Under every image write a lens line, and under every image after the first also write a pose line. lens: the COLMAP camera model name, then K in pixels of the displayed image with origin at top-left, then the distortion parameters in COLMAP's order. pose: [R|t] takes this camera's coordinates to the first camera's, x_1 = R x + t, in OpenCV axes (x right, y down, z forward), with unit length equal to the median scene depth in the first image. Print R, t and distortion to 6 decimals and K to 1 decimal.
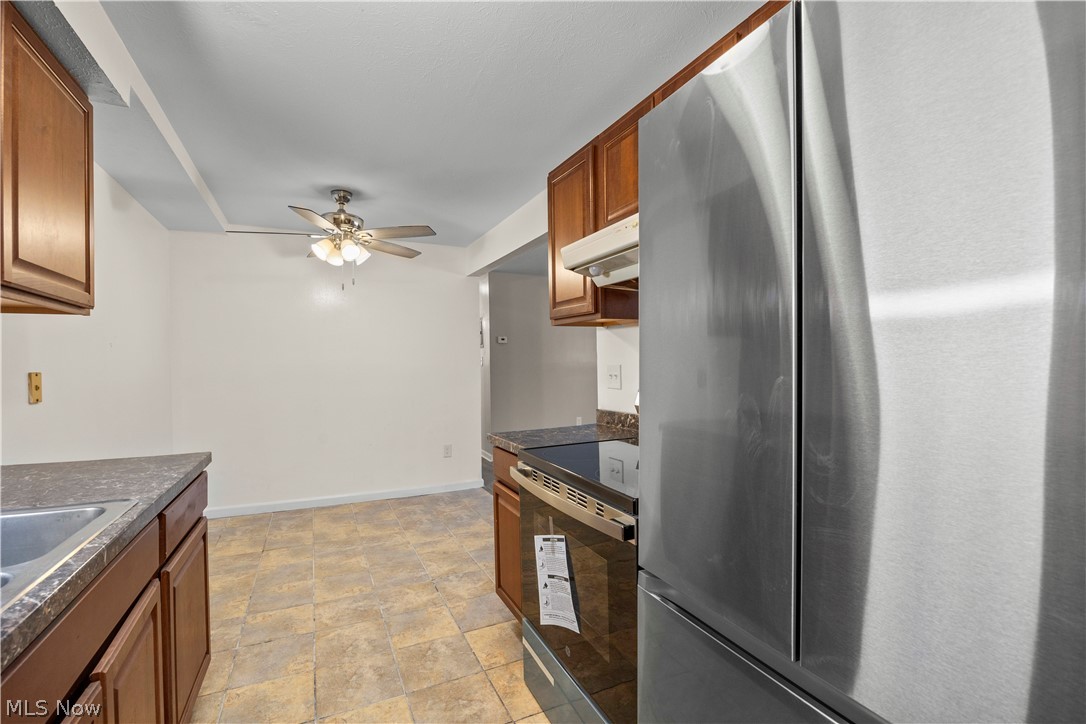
lens RADIAL K [[494.1, 0, 546.4], [0, 494.1, 367.9], [0, 0, 1]] dist [-0.009339, 0.000155]
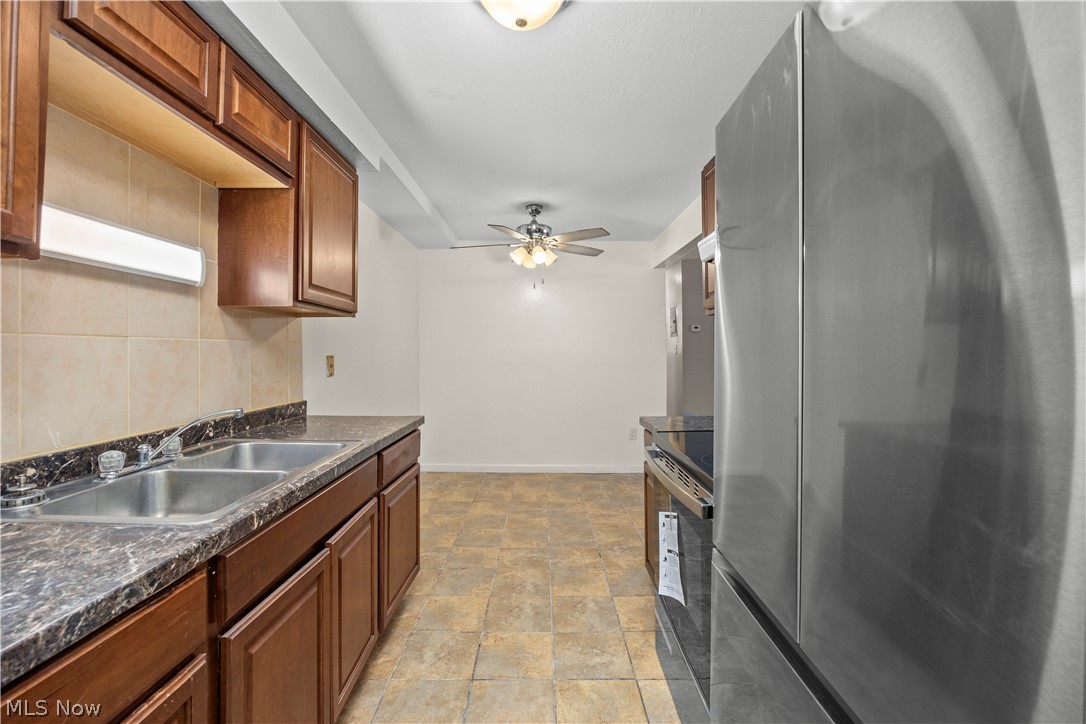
lens RADIAL K [[494.1, 0, 550.7], [0, 494.1, 347.1], [0, 0, 1]] dist [-0.009339, 0.000155]
pose [[0.903071, 0.003462, -0.429476, 0.191866], [-0.011058, 0.999823, -0.015193, -0.000687], [0.429348, 0.018470, 0.902950, -0.070225]]
